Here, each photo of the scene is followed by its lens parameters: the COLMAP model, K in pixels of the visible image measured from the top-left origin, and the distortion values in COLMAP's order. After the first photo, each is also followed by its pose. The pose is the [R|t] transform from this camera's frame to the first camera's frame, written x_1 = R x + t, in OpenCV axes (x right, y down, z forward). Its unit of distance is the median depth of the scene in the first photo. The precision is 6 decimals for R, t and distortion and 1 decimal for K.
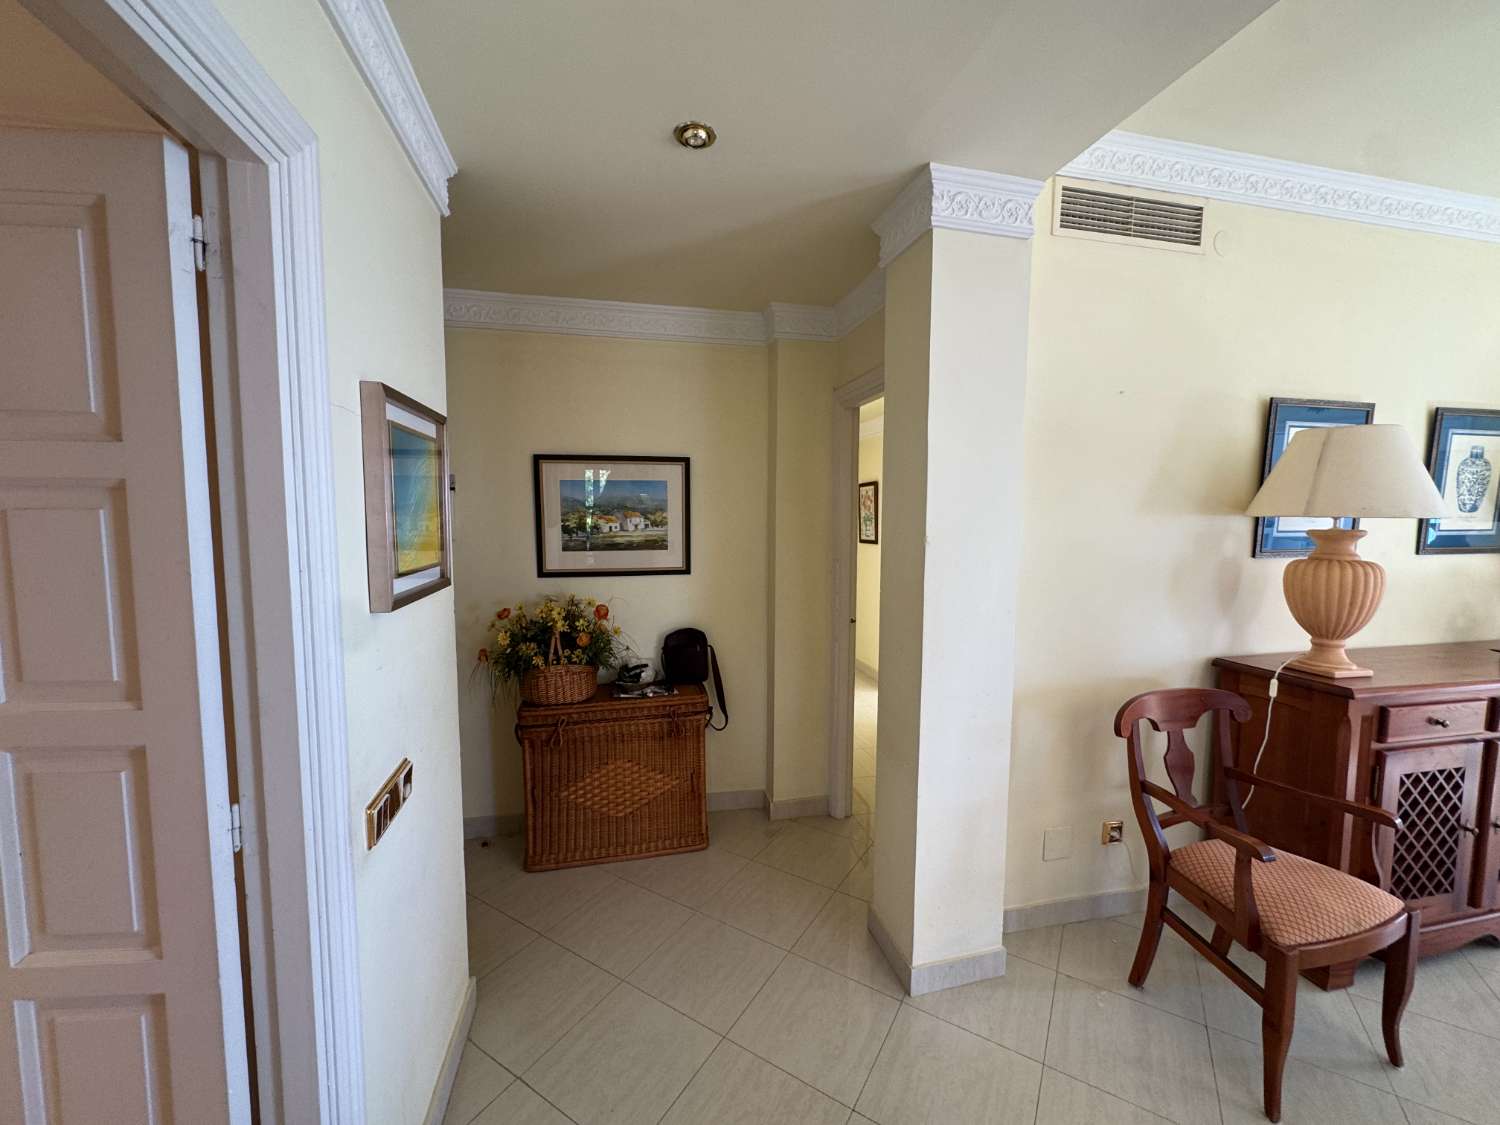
lens RADIAL K [[599.8, 0, 750.0], [0, 599.8, 562.5], [0, 0, 1]] dist [0.000082, -0.000020]
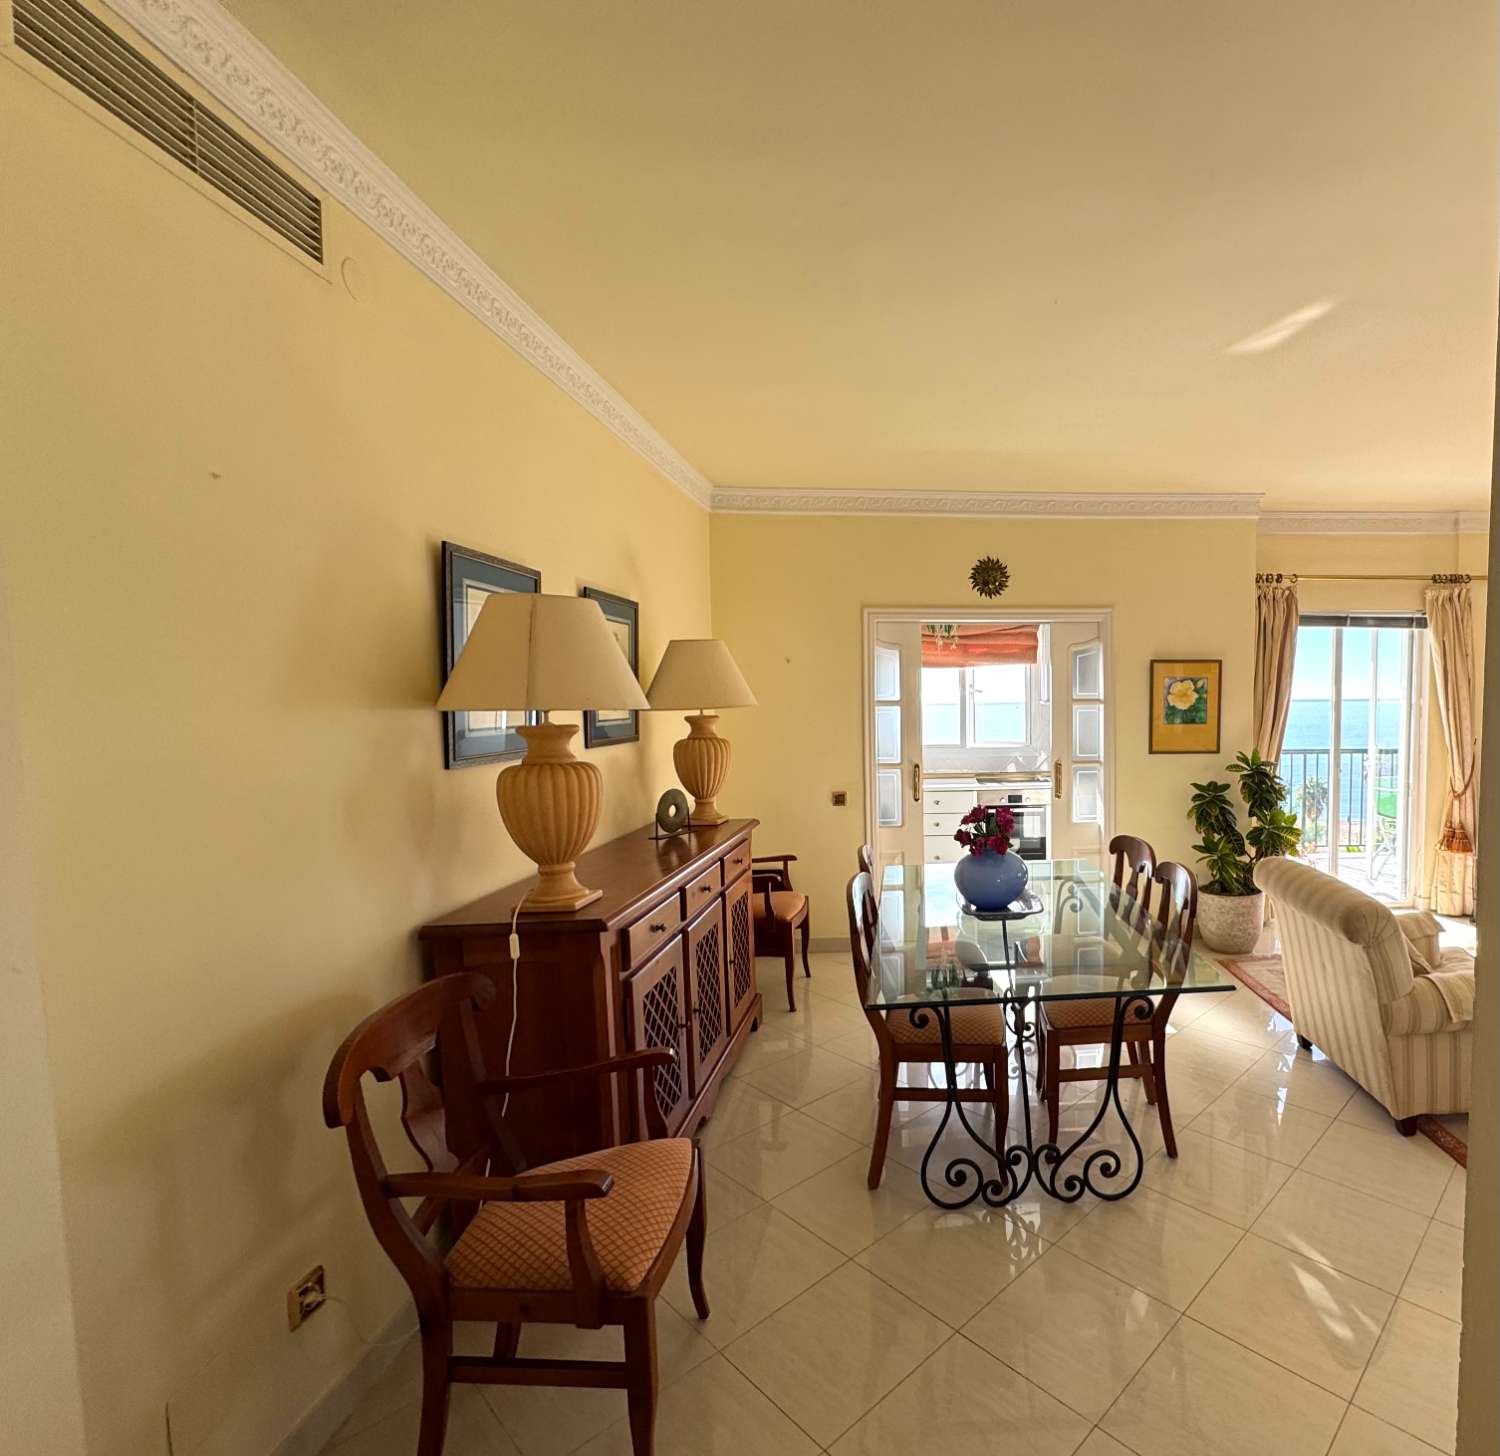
lens RADIAL K [[752.4, 0, 750.6], [0, 752.4, 739.4], [0, 0, 1]] dist [-0.003818, 0.000755]
pose [[0.126692, -0.073172, 0.989240, 0.026800], [0.085625, 0.994360, 0.062585, -0.071326], [-0.988240, 0.076775, 0.132242, 0.569593]]
